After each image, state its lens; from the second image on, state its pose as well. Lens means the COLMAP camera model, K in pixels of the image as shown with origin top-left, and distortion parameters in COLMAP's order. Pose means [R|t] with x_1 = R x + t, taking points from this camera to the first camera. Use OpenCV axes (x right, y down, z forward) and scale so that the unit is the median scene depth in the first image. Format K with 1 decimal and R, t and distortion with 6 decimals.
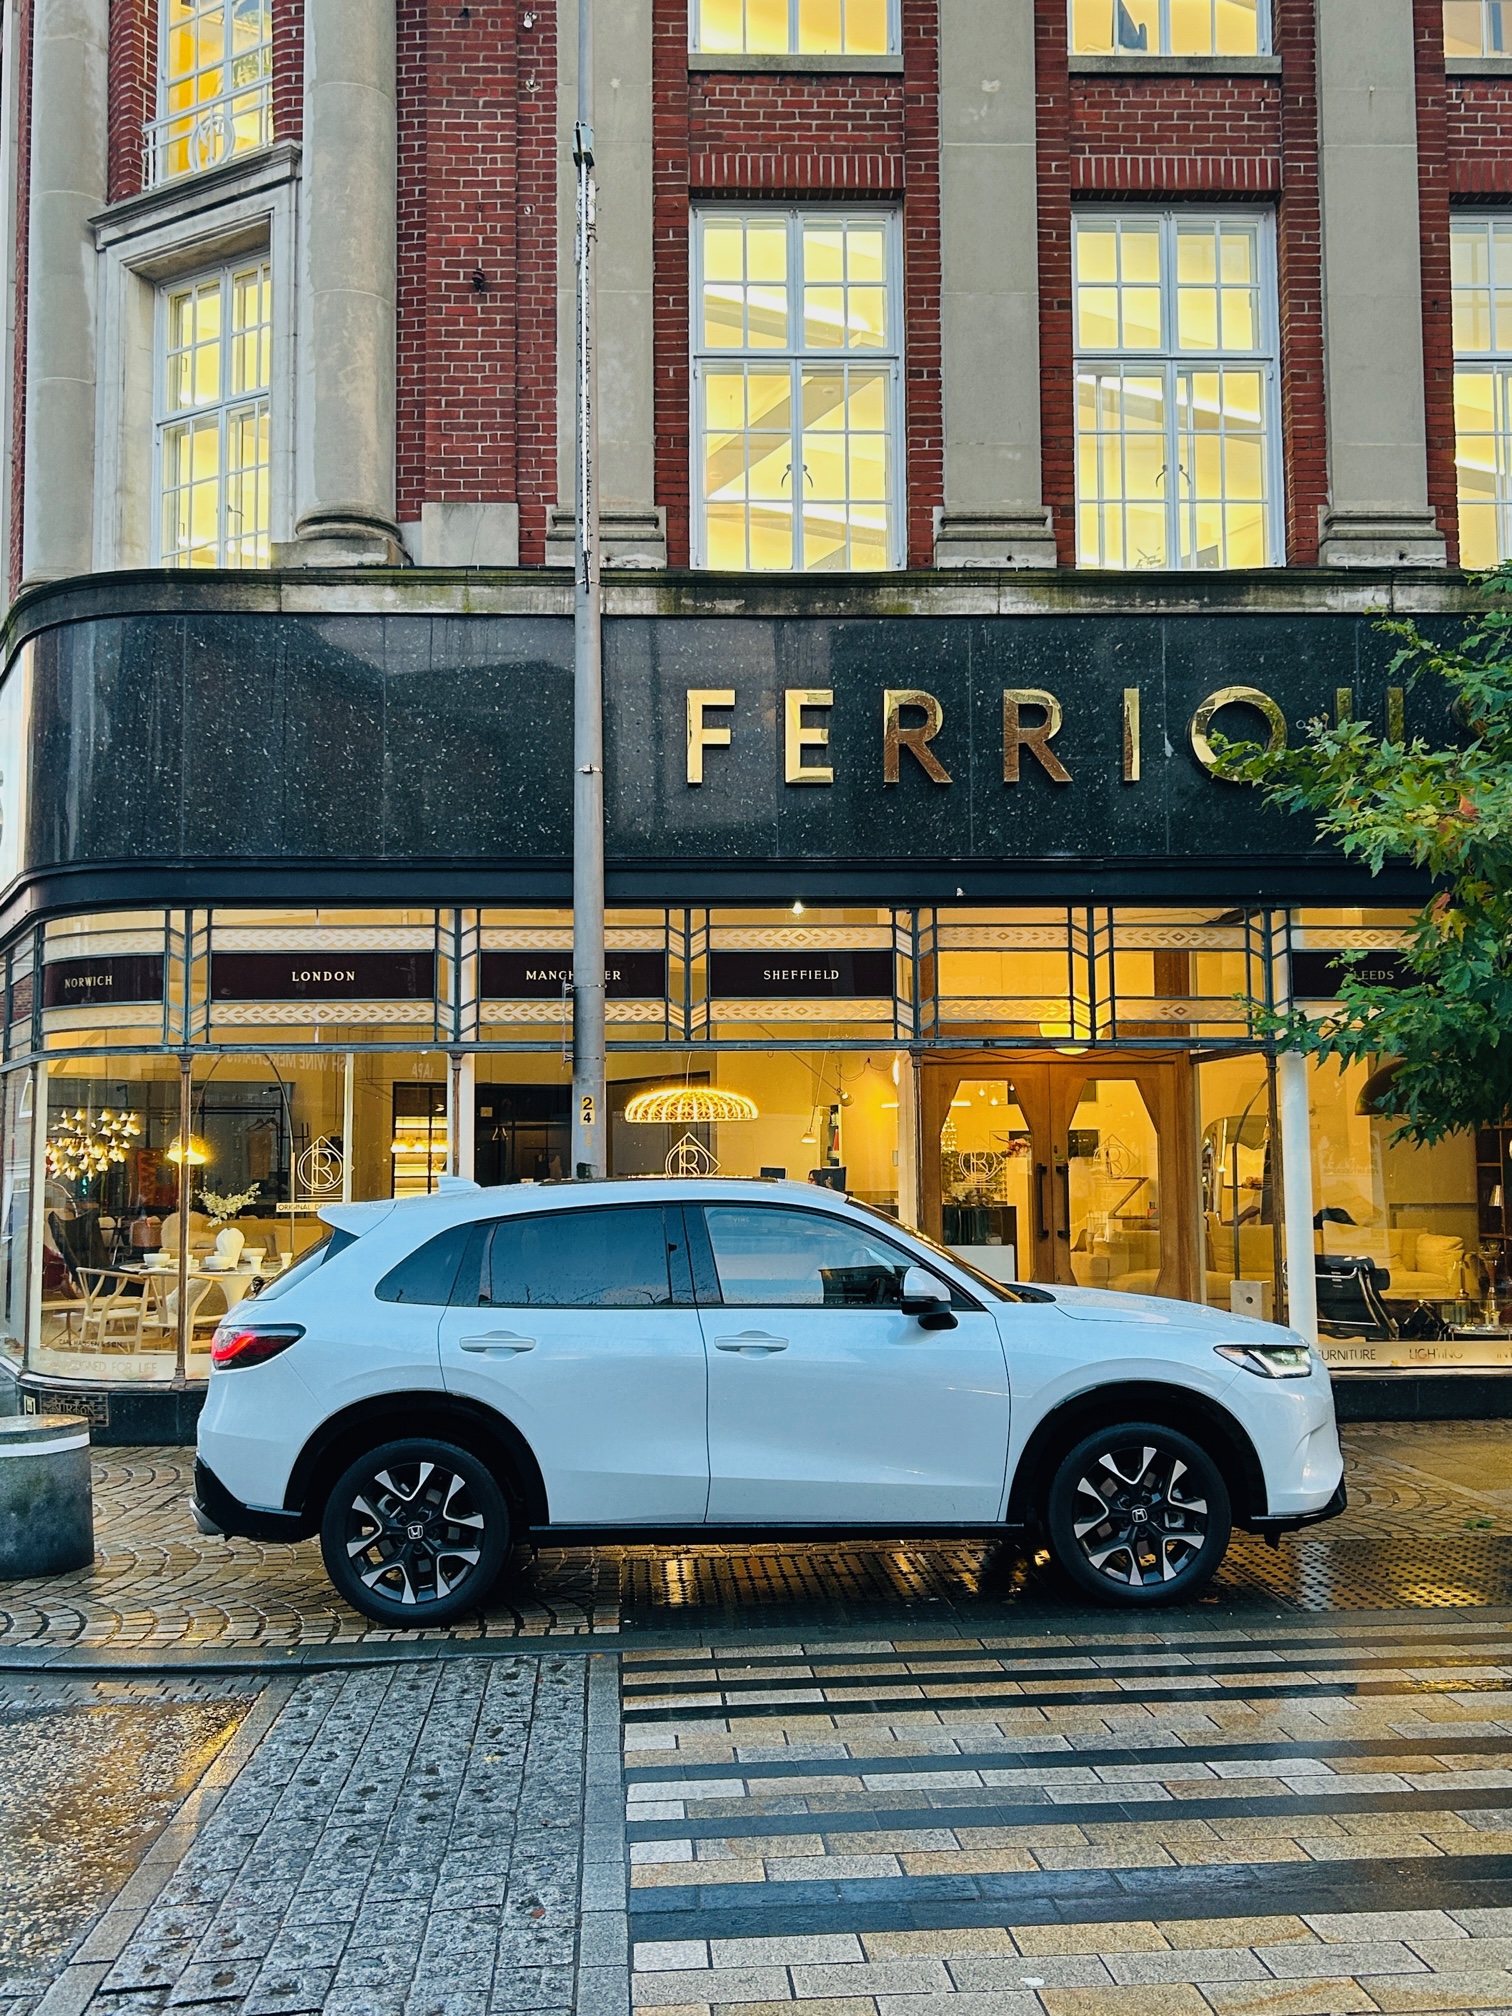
lens RADIAL K [[1880.8, 0, 755.2], [0, 1880.8, 1009.1], [0, 0, 1]] dist [0.001183, 0.000000]
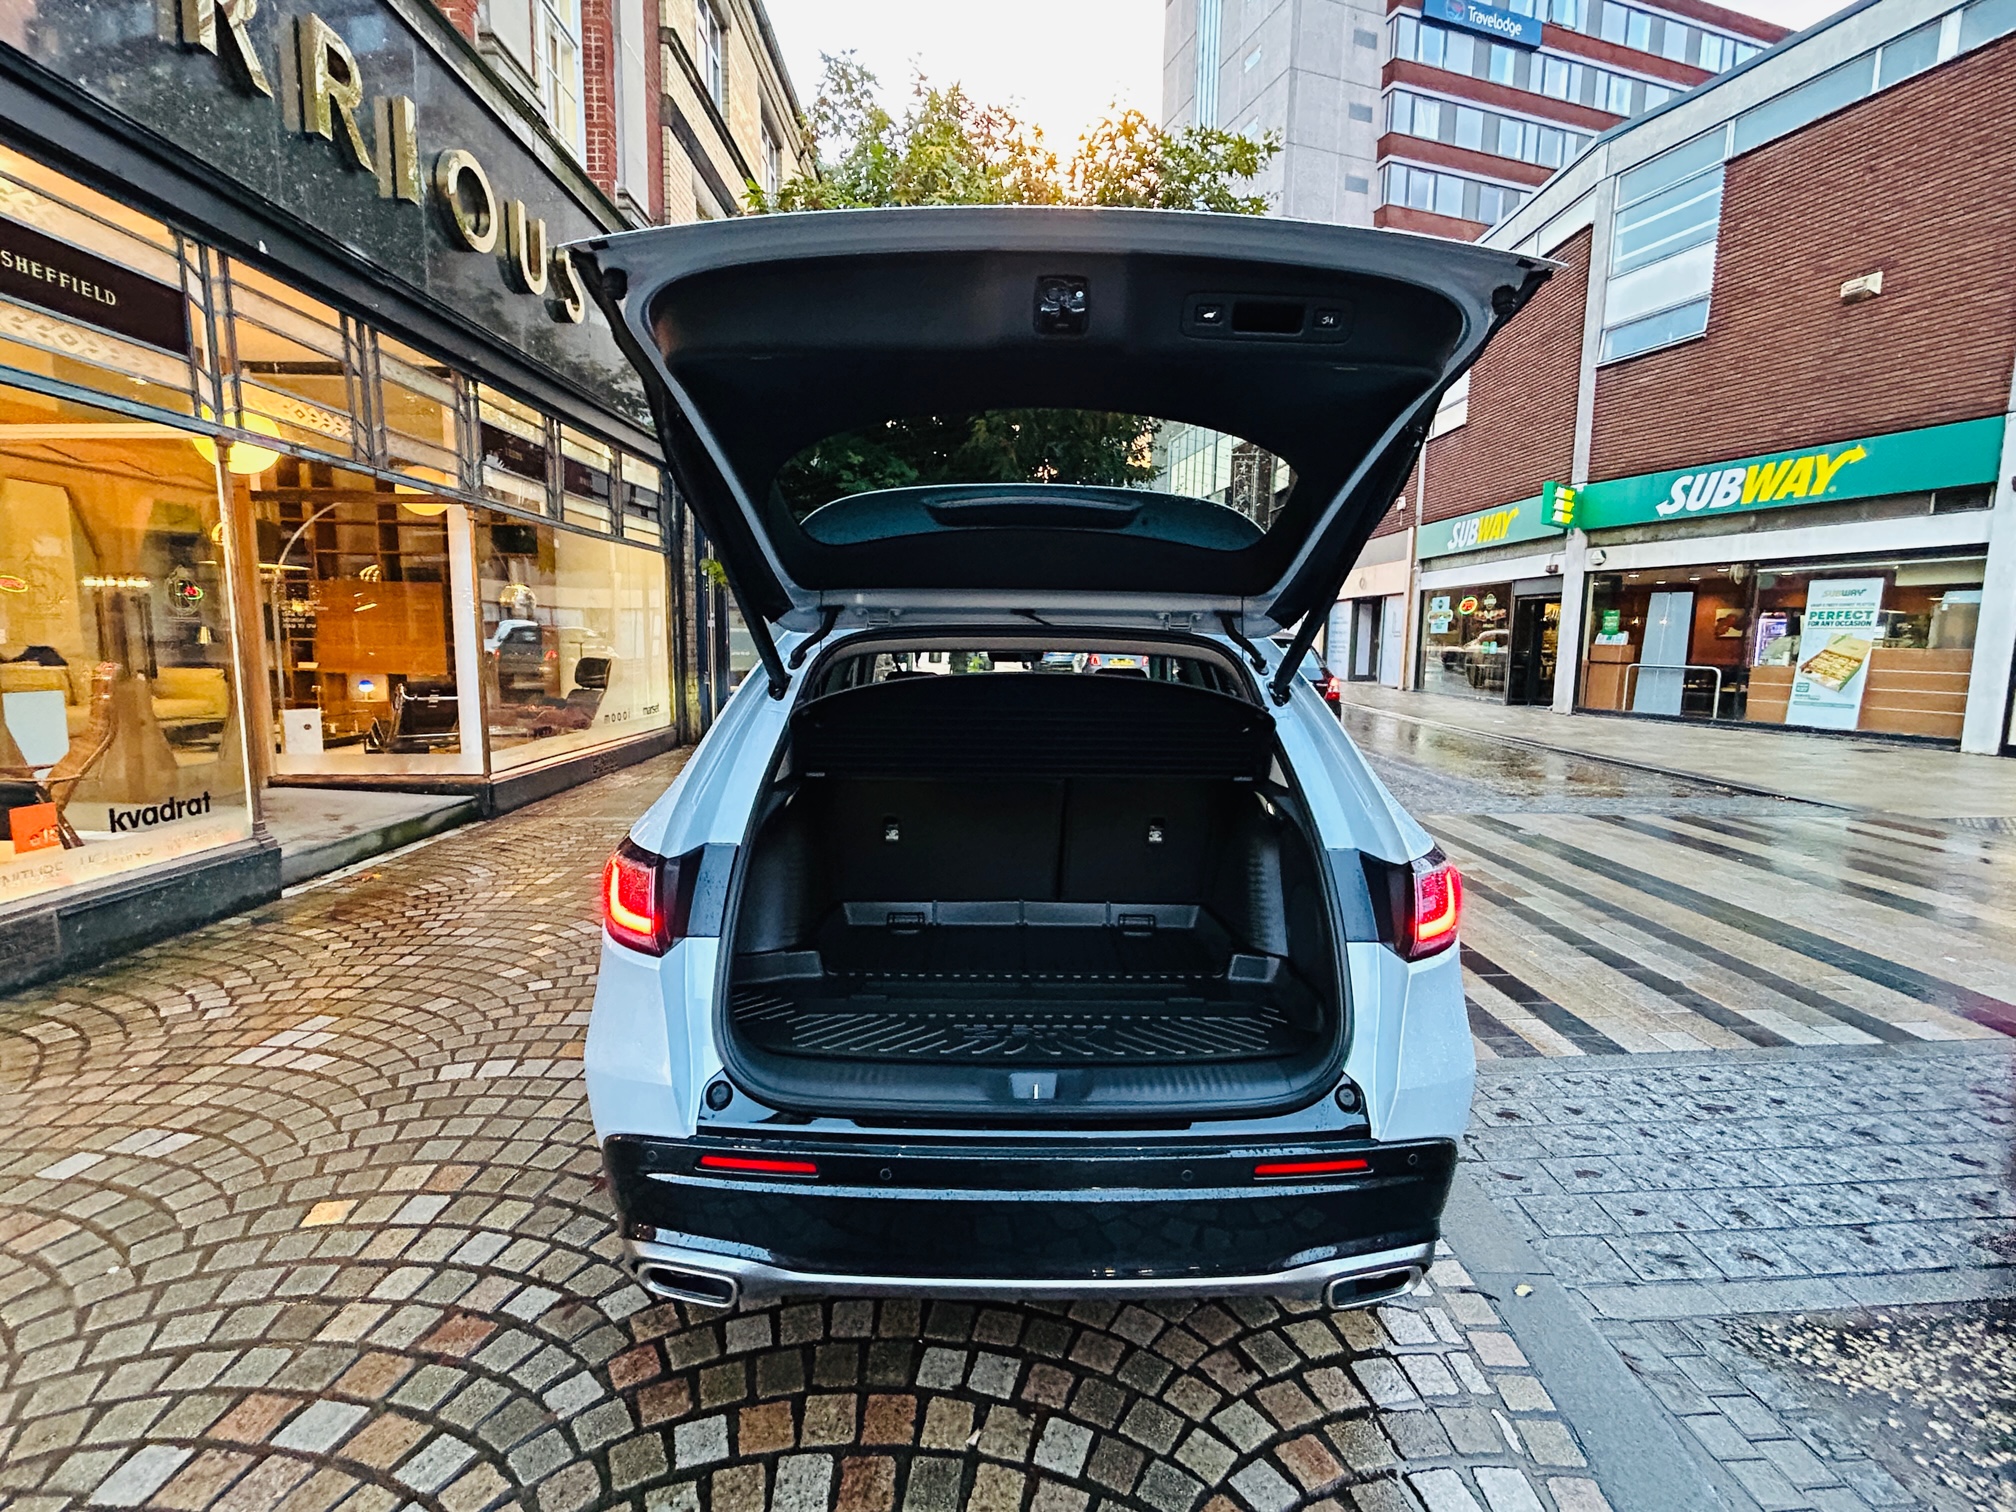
lens RADIAL K [[928.5, 0, 1007.5], [0, 928.5, 754.8], [0, 0, 1]] dist [0.001681, -0.000485]
pose [[0.020947, -0.120823, 0.992453, -0.303892], [-0.099946, 0.987445, 0.122323, 0.070818], [-0.994772, -0.101754, 0.008608, 0.657020]]
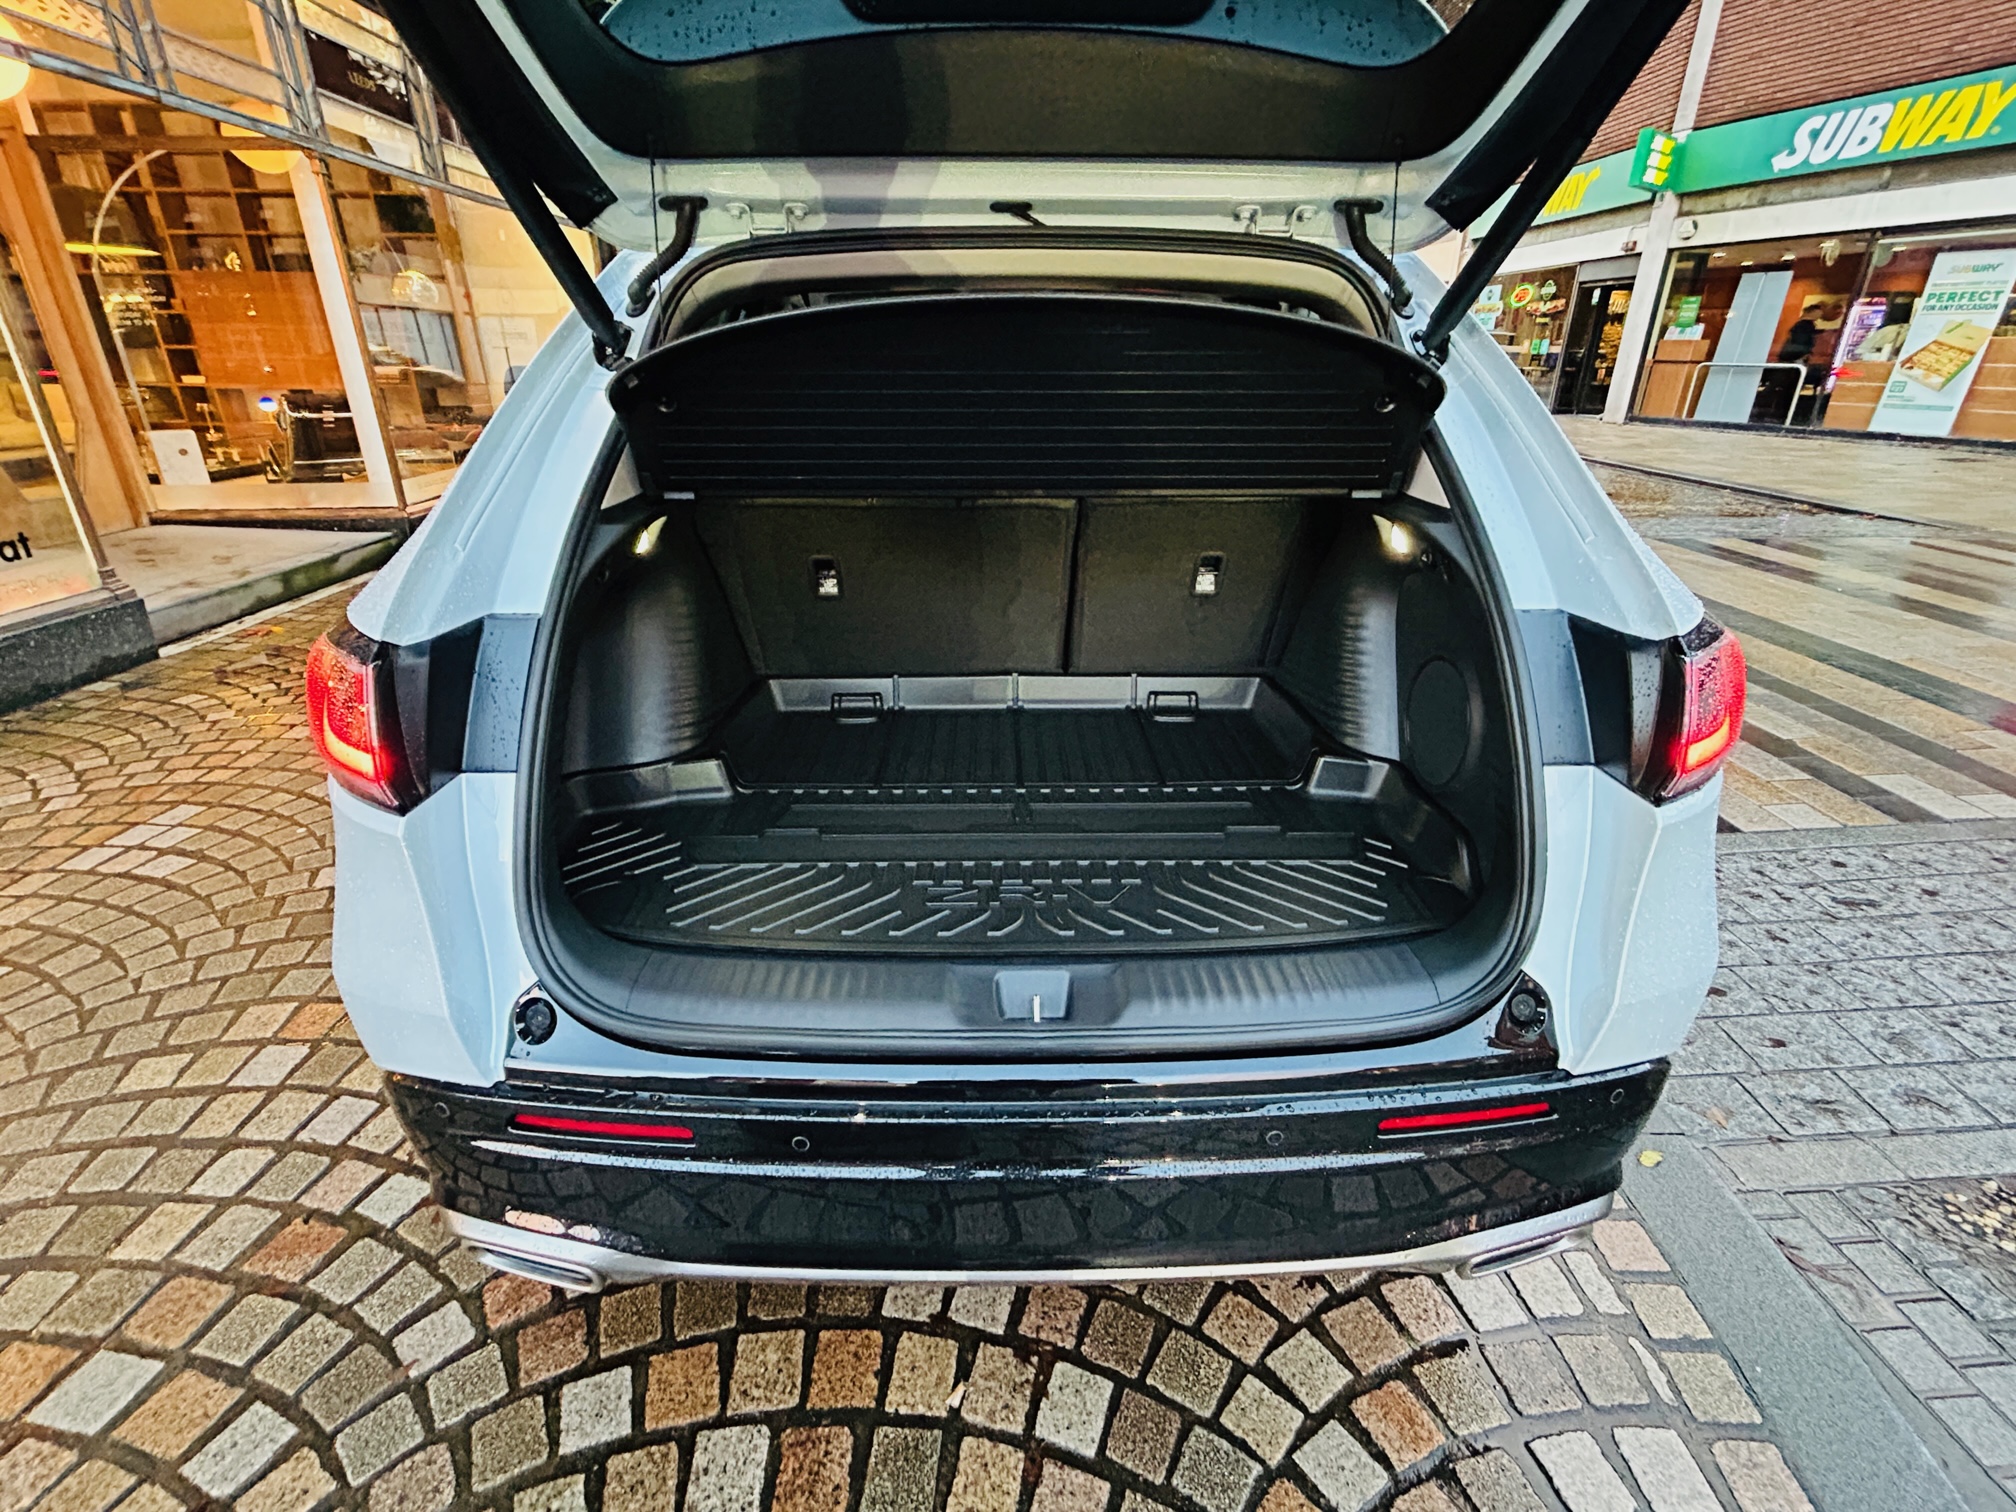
lens RADIAL K [[928.5, 0, 1006.1], [0, 928.5, 753.7], [0, 0, 1]] dist [0.001681, -0.000485]
pose [[0.016901, -0.396605, 0.917834, -0.245224], [-0.088135, 0.913801, 0.396485, 0.080206], [-0.995965, -0.087594, -0.019511, 0.655626]]
